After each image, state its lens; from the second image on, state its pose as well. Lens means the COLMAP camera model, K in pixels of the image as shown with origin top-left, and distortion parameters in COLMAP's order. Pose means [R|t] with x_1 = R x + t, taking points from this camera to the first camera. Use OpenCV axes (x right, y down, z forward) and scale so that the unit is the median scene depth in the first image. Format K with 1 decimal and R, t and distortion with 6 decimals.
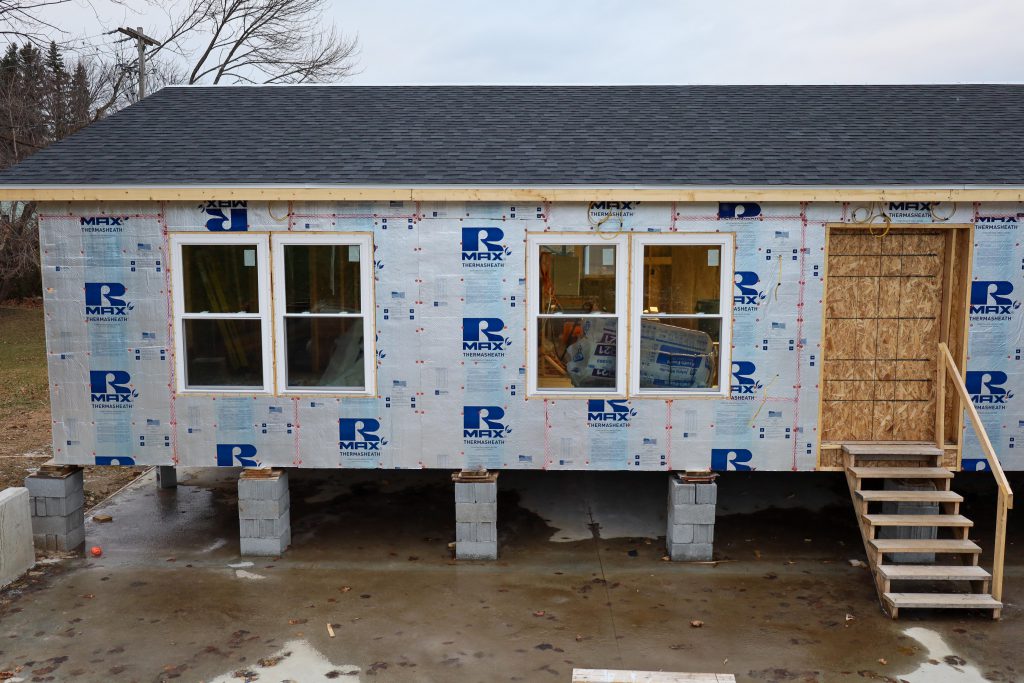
lens RADIAL K [[722.5, 0, 512.0], [0, 722.5, 341.5], [0, 0, 1]] dist [-0.012296, -0.000112]
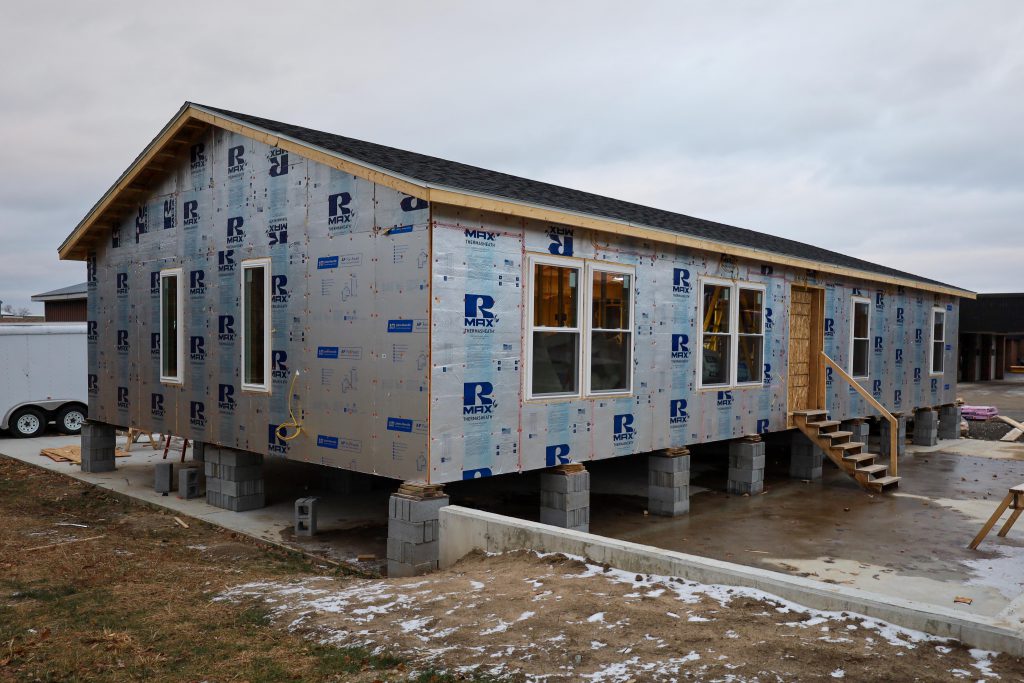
lens RADIAL K [[722.5, 0, 512.0], [0, 722.5, 341.5], [0, 0, 1]] dist [-0.012296, -0.000112]
pose [[0.722585, 0.004482, 0.691268, -1.223988], [0.037471, 0.998255, -0.045641, 0.031478], [-0.690266, 0.058882, 0.721156, 0.236226]]
